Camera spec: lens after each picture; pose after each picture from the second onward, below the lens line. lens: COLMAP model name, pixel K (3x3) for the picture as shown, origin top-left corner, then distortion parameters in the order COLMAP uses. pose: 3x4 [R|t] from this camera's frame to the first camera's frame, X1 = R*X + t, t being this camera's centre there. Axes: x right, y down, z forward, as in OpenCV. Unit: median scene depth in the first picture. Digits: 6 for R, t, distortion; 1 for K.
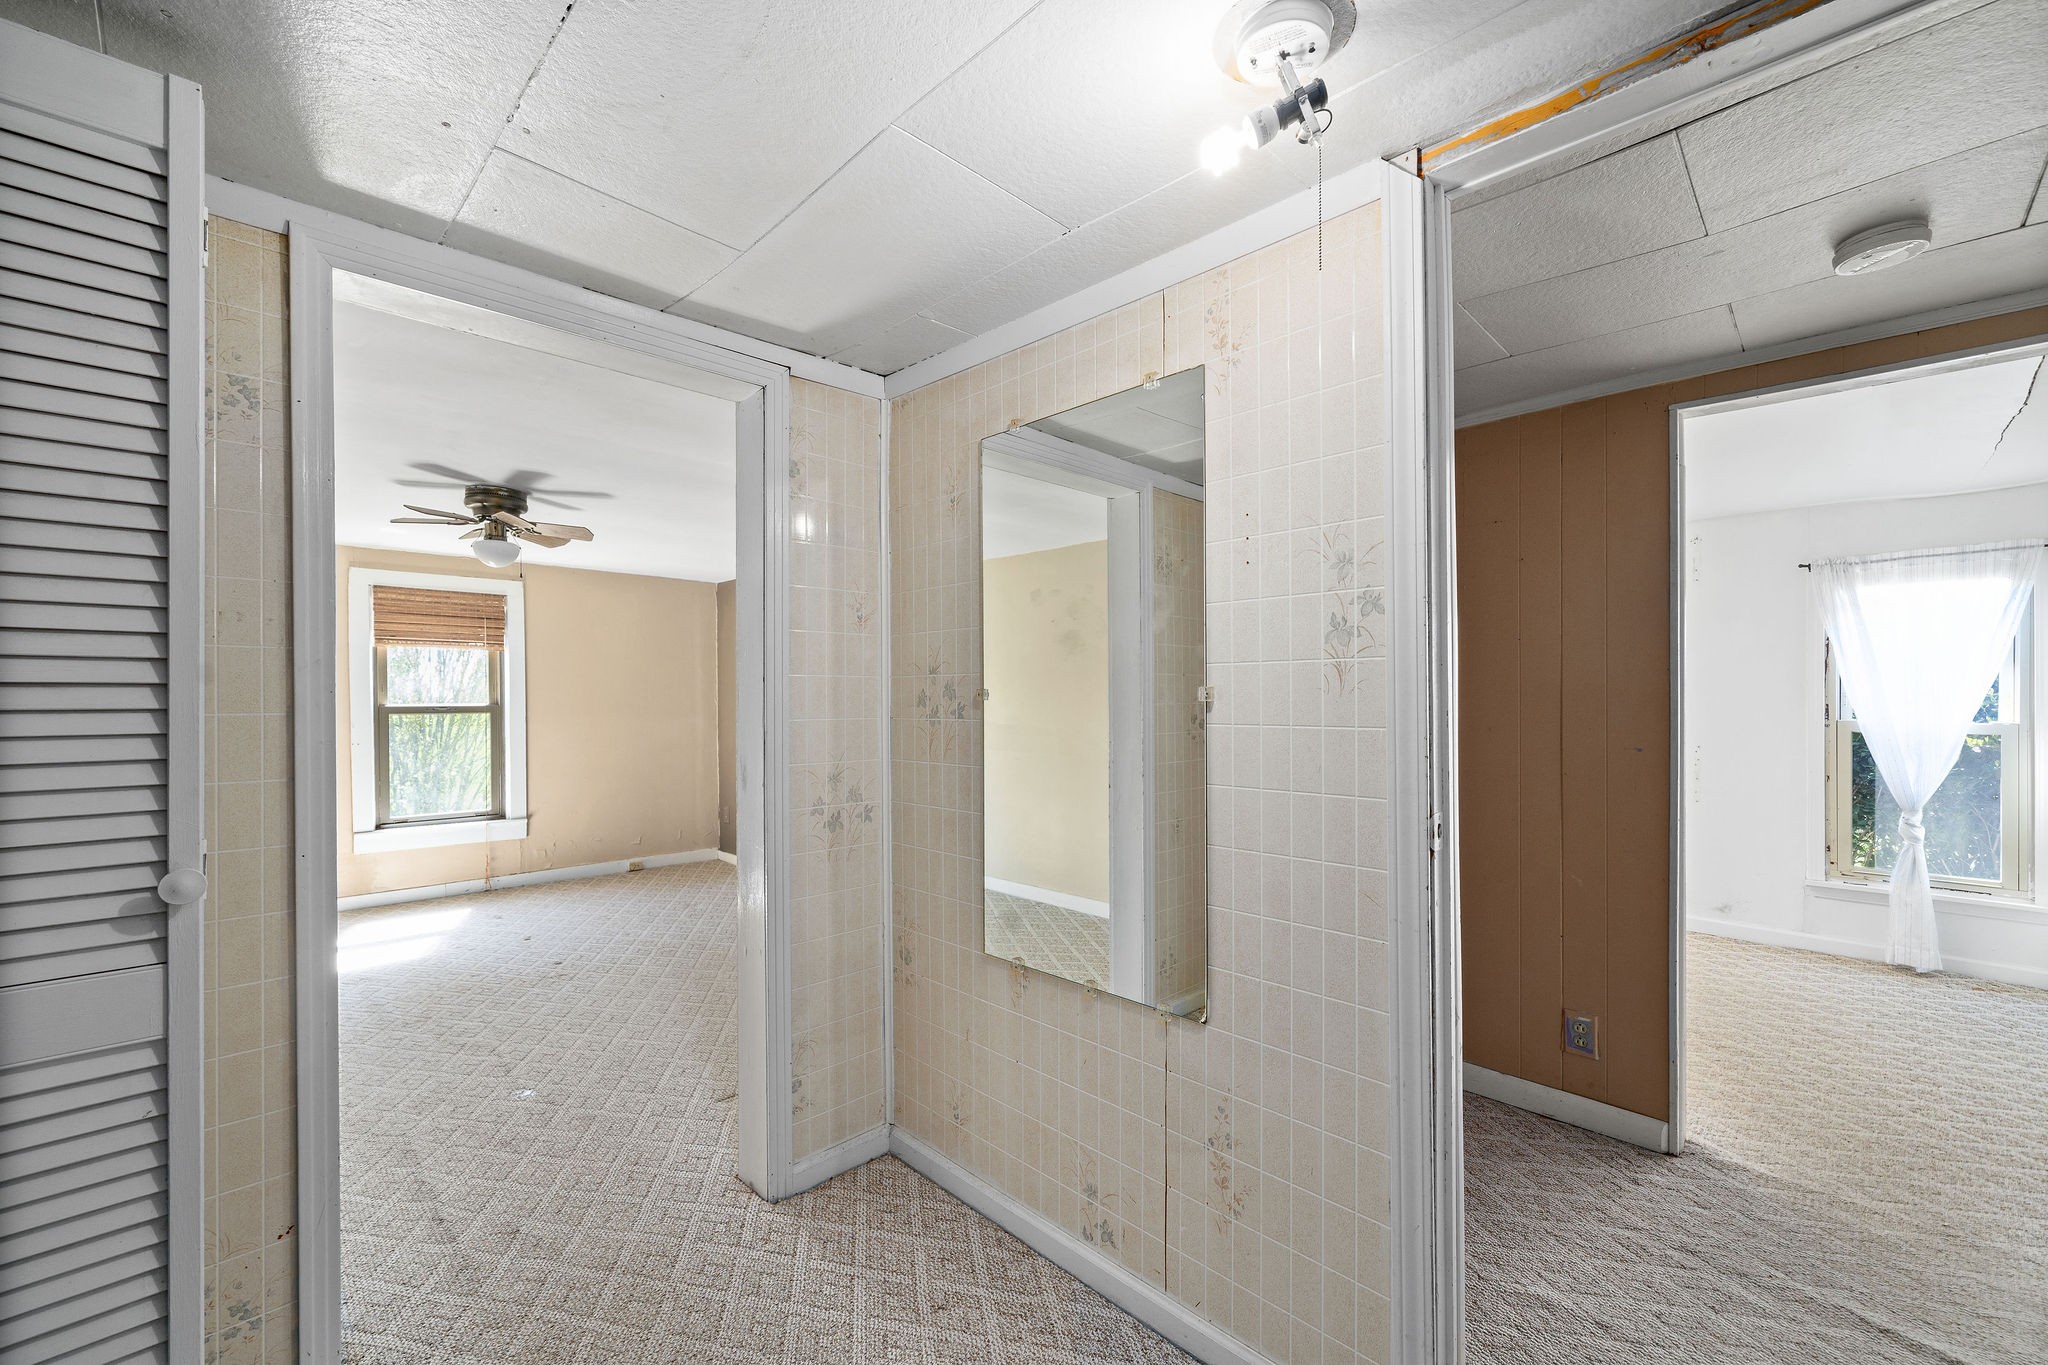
lens RADIAL K [[823.2, 0, 1031.6], [0, 823.2, 689.6], [0, 0, 1]] dist [-0.005691, -0.000917]
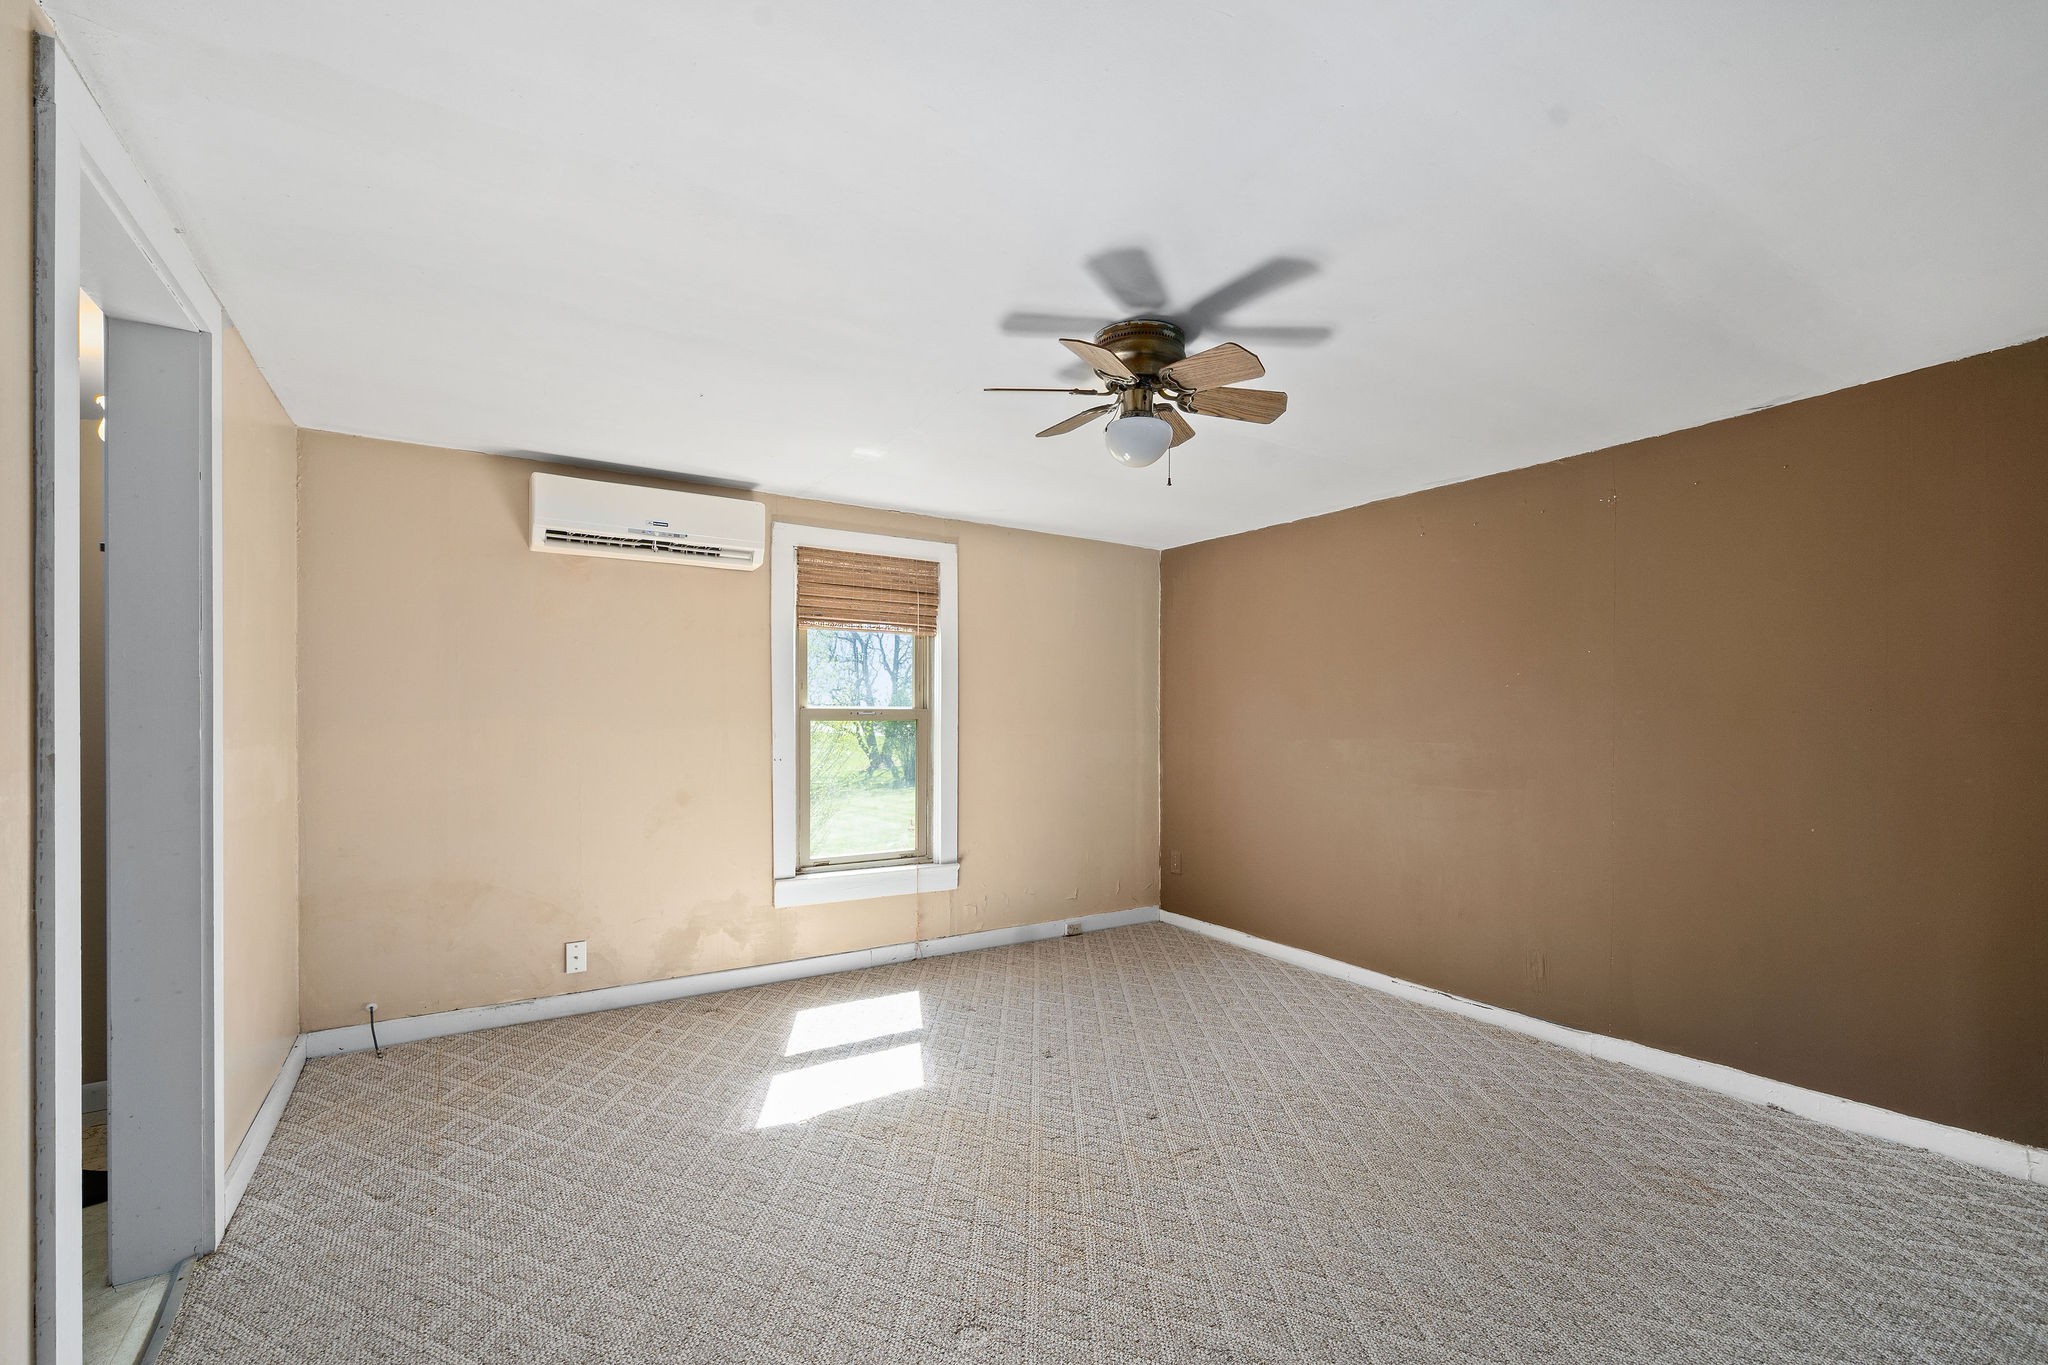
lens RADIAL K [[823.2, 0, 1013.0], [0, 823.2, 698.6], [0, 0, 1]] dist [-0.005691, -0.000917]
pose [[0.983055, 0.003426, -0.183276, -0.601327], [-0.006631, 0.999836, -0.016877, 0.028997], [0.183188, 0.017807, 0.982917, 0.383803]]
